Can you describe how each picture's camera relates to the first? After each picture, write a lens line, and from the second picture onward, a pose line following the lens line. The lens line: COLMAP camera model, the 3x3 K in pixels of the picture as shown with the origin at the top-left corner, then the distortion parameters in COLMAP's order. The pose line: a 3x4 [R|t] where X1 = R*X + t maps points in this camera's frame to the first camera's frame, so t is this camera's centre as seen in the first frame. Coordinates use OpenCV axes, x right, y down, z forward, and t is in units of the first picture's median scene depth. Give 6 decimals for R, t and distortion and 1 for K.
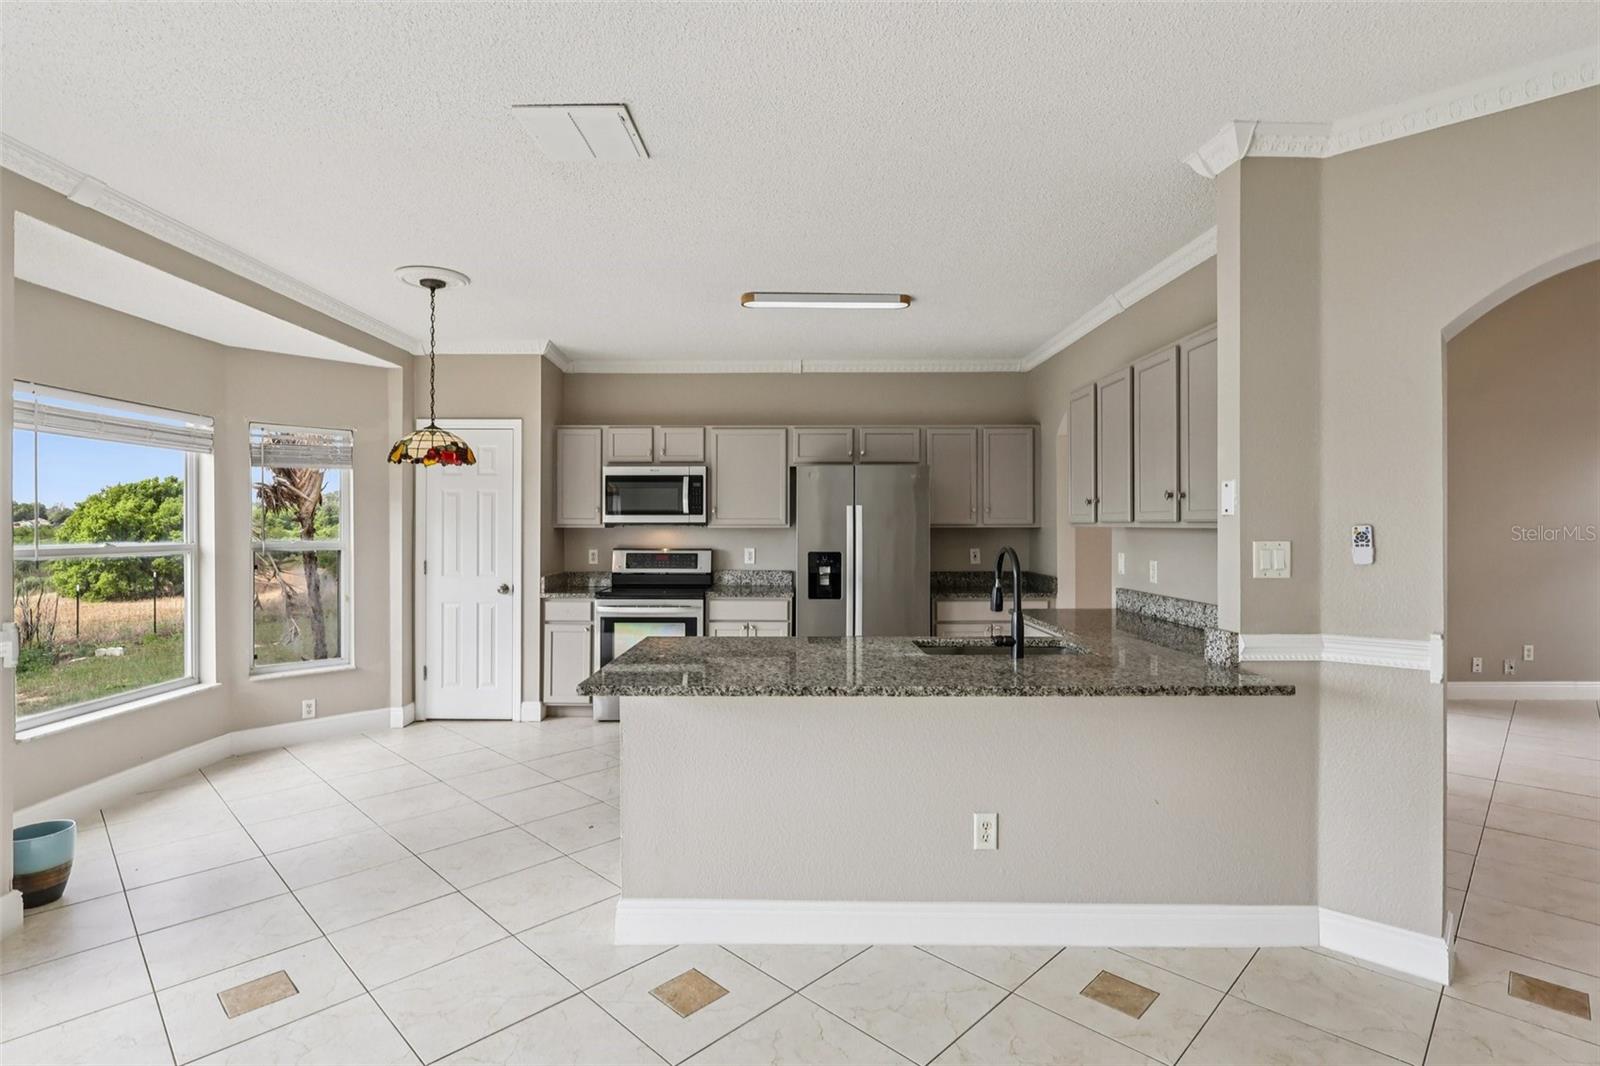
lens RADIAL K [[772.5, 0, 788.8], [0, 772.5, 526.3], [0, 0, 1]] dist [-0.002310, -0.000128]
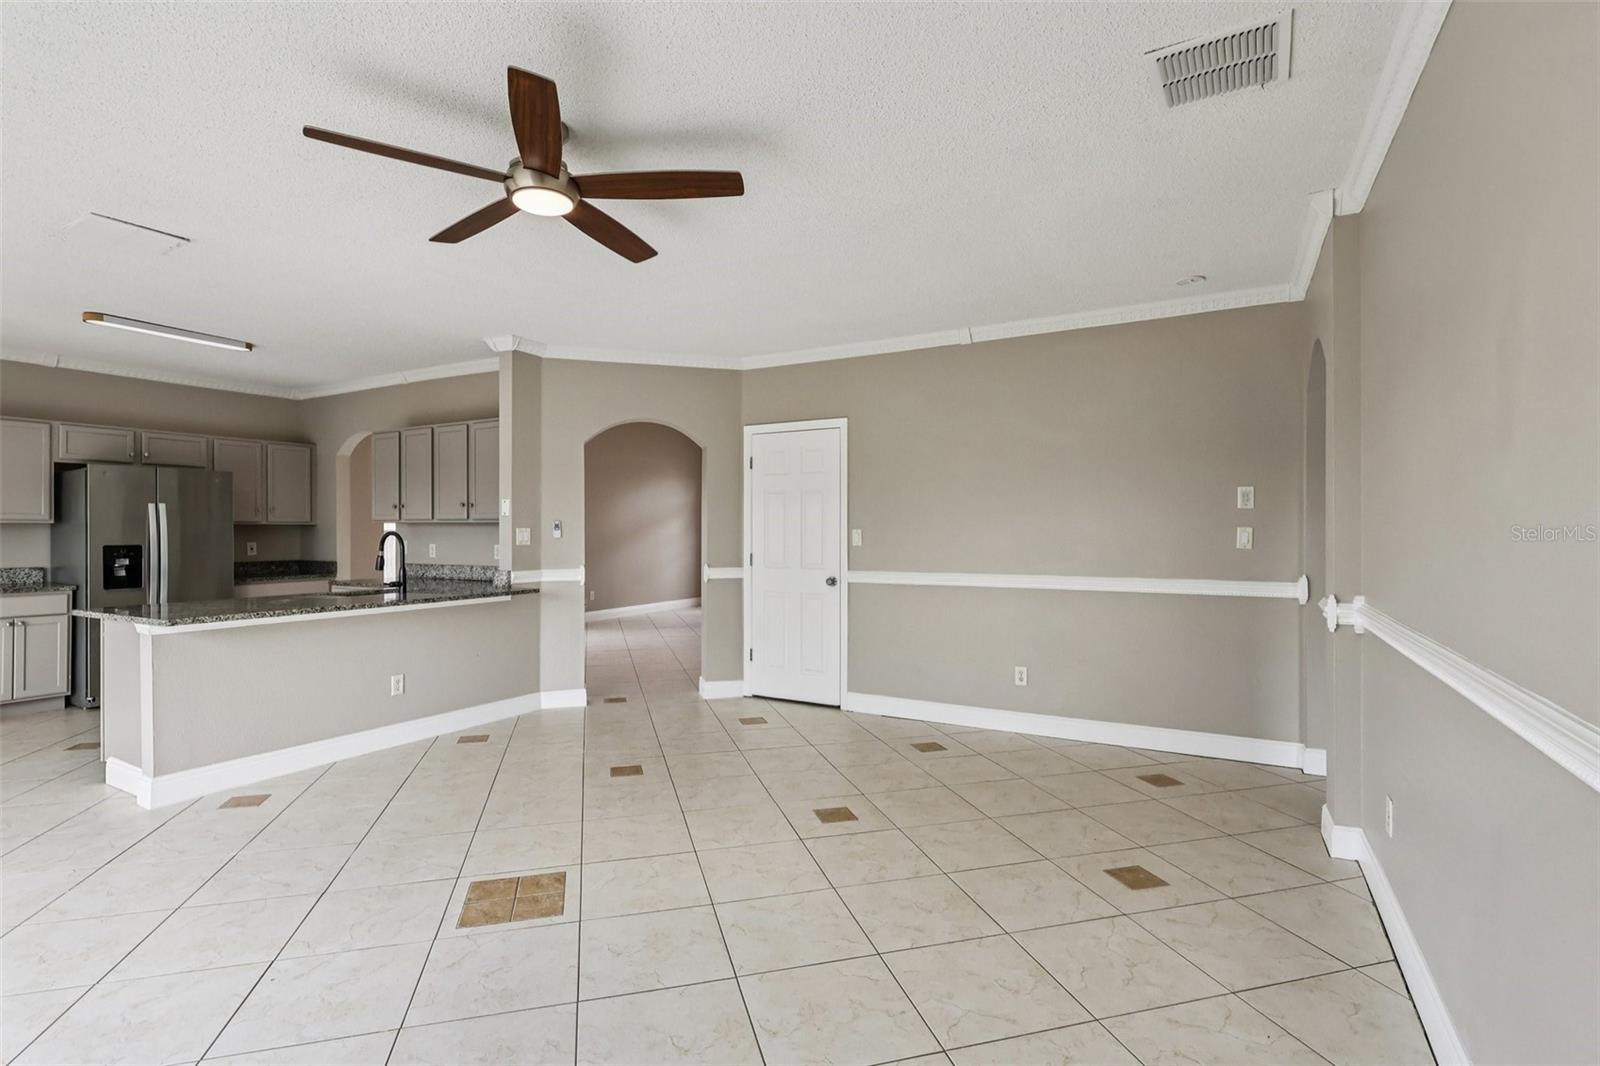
lens RADIAL K [[750.0, 0, 792.5], [0, 750.0, 531.0], [0, 0, 1]] dist [-0.002367, -0.000354]
pose [[0.497755, -0.000698, 0.867317, -0.387533], [0.000499, 1.000000, 0.000518, 0.012678], [-0.867318, 0.000175, 0.497755, -0.332040]]
